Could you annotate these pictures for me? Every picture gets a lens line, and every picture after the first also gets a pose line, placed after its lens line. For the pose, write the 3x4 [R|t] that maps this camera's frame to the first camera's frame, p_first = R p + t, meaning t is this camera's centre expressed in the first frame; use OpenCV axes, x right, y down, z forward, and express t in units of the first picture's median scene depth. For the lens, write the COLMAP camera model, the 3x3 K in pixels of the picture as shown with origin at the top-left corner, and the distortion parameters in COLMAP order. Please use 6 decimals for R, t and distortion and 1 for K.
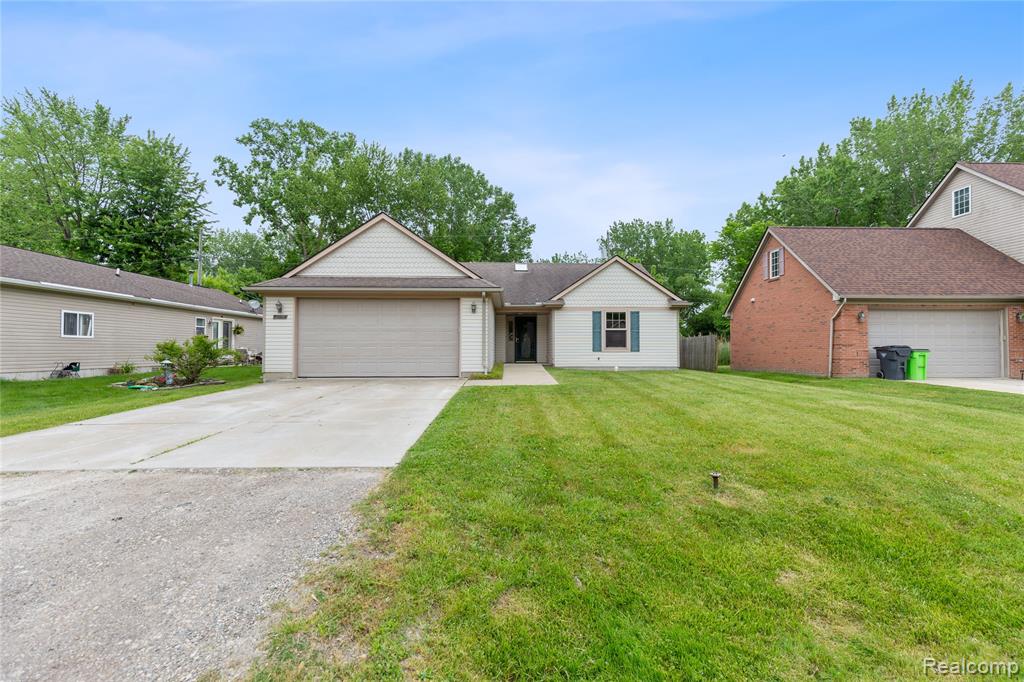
lens RADIAL K [[466.0, 0, 524.4], [0, 466.0, 343.2], [0, 0, 1]] dist [0.031339, -0.012271]
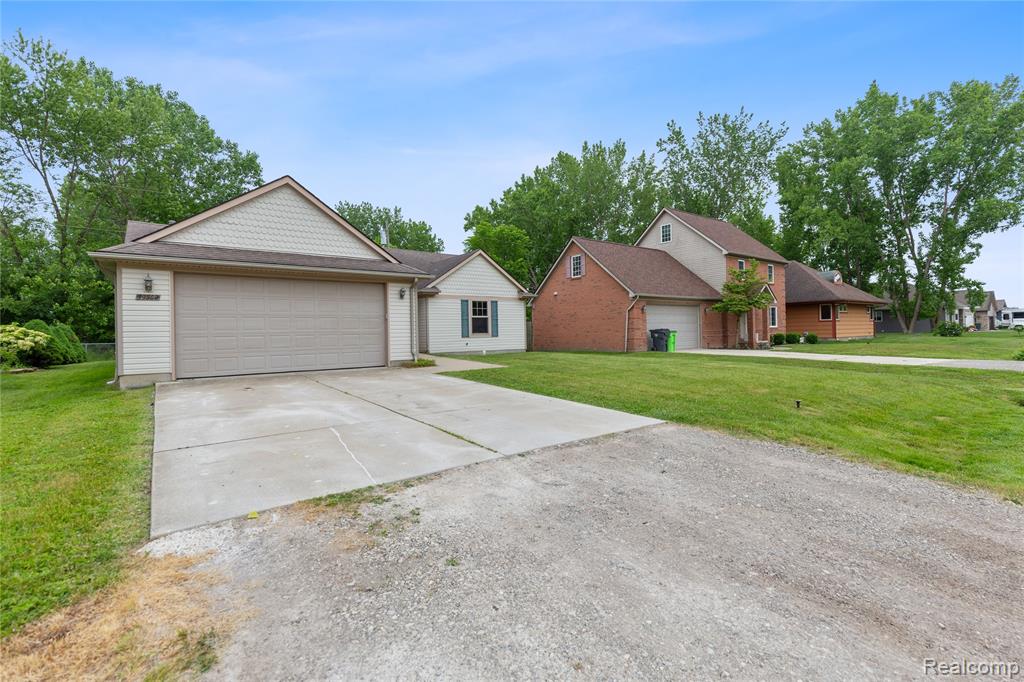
lens RADIAL K [[466.0, 0, 524.4], [0, 466.0, 343.2], [0, 0, 1]] dist [0.031339, -0.012271]
pose [[0.812812, -0.027810, 0.581862, -0.356504], [0.011569, 0.999433, 0.031606, -0.001104], [-0.582412, -0.018959, 0.812673, 0.050245]]
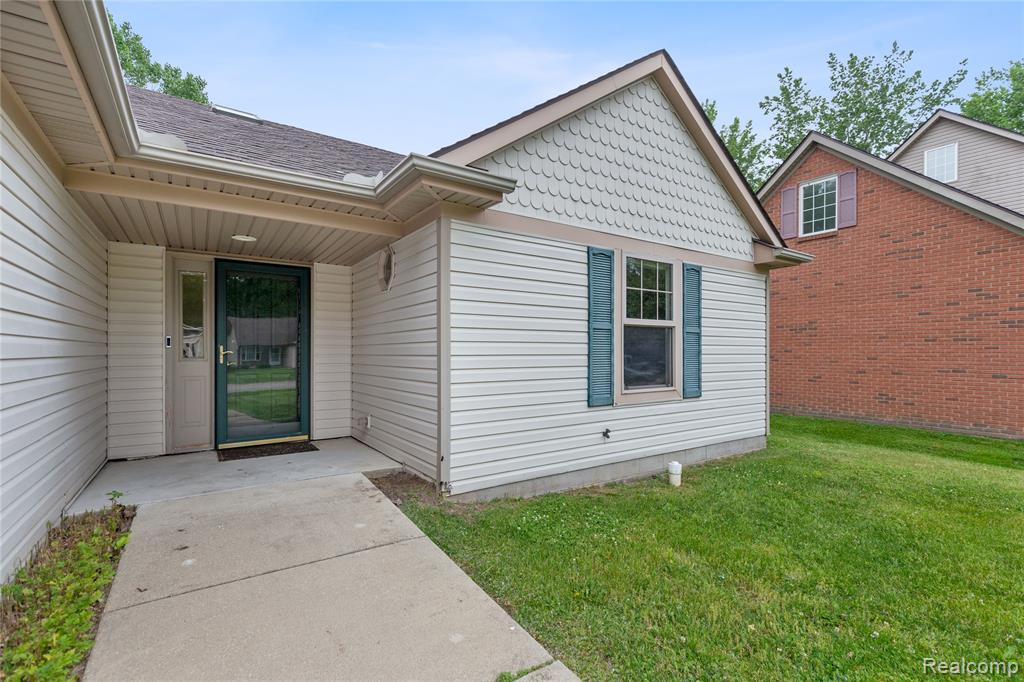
lens RADIAL K [[466.3, 0, 519.2], [0, 466.3, 345.9], [0, 0, 1]] dist [0.034480, -0.012493]
pose [[0.845475, 0.005940, 0.533982, -0.019494], [-0.009026, 0.999954, 0.003167, -0.016088], [-0.533939, -0.007498, 0.845490, 0.804055]]
